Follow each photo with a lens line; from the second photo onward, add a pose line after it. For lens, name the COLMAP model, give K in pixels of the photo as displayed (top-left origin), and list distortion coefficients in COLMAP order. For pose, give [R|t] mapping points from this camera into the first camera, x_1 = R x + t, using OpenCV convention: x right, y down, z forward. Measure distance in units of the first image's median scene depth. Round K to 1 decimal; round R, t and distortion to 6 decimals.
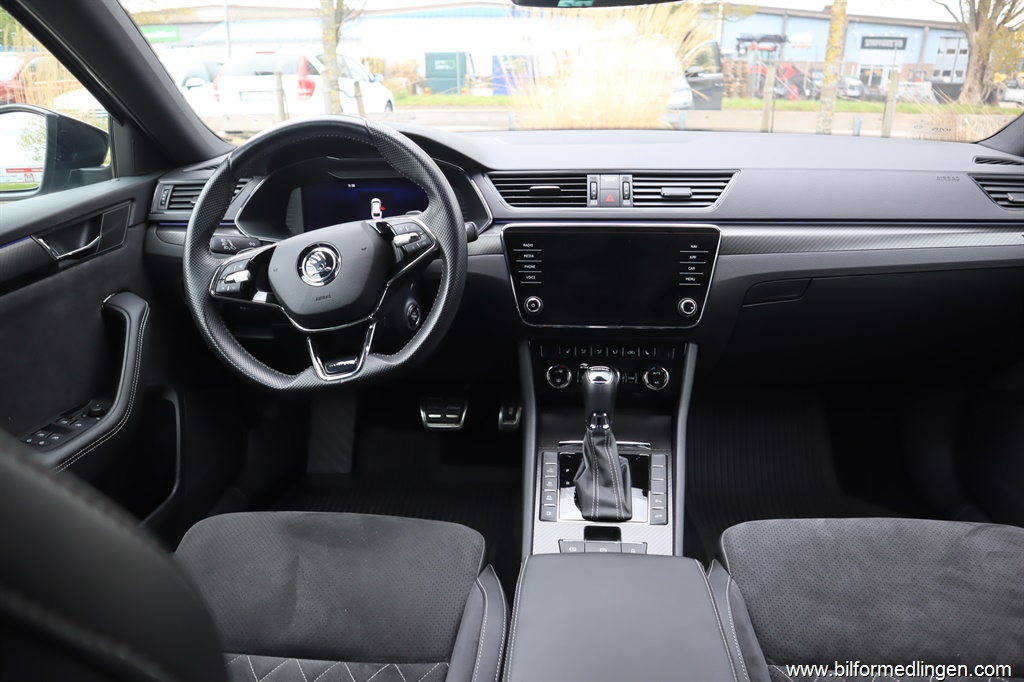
lens RADIAL K [[720.1, 0, 513.5], [0, 720.1, 342.2], [0, 0, 1]] dist [-0.108645, 0.066207]
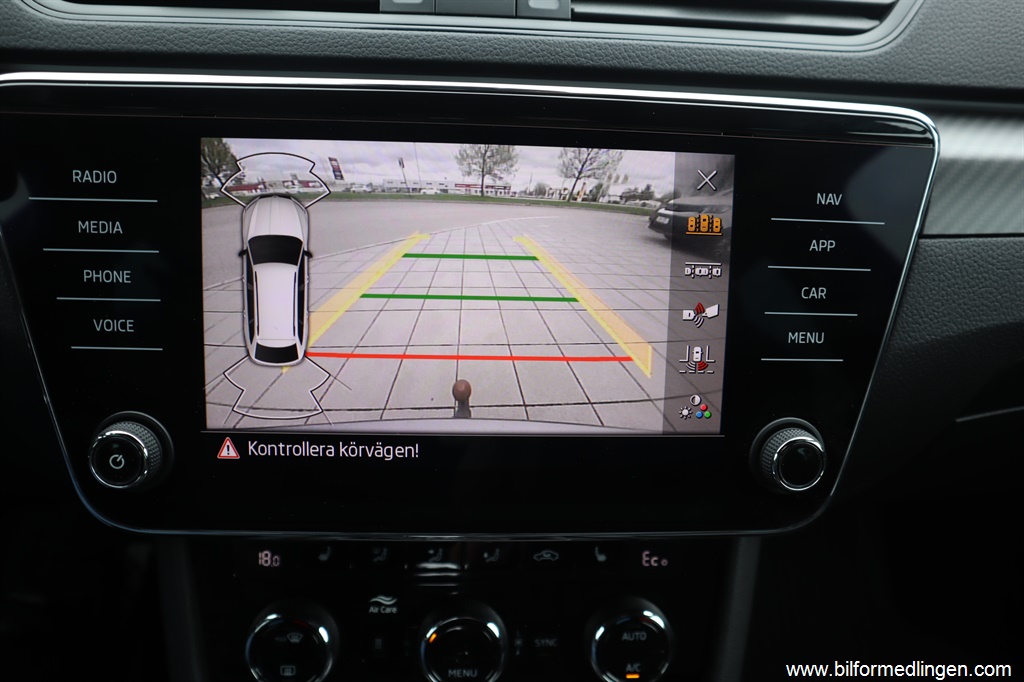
lens RADIAL K [[720.1, 0, 510.2], [0, 720.1, 339.2], [0, 0, 1]] dist [-0.108645, 0.066207]
pose [[0.989146, -0.007576, 0.146742, 0.113435], [-0.013341, 0.989915, 0.141035, -0.117957], [-0.146330, -0.141462, 0.979069, 0.770272]]
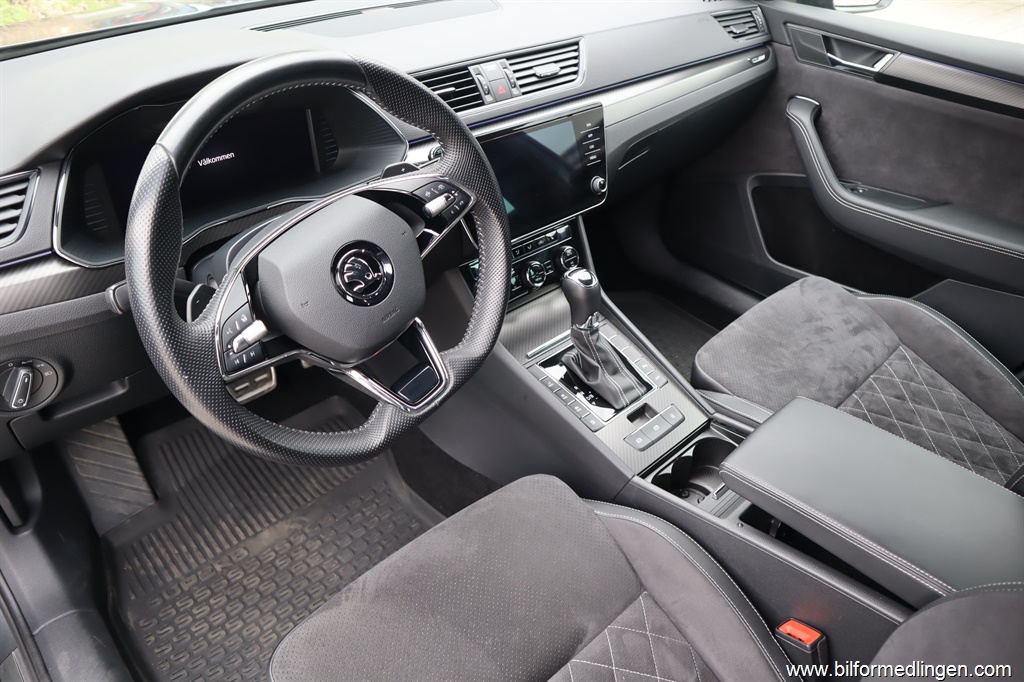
lens RADIAL K [[720.1, 0, 513.0], [0, 720.1, 339.7], [0, 0, 1]] dist [-0.108645, 0.066207]
pose [[0.677136, -0.403986, 0.615047, -0.554405], [0.229294, 0.910046, 0.345311, -0.226643], [-0.699222, -0.092796, 0.708856, 0.325924]]
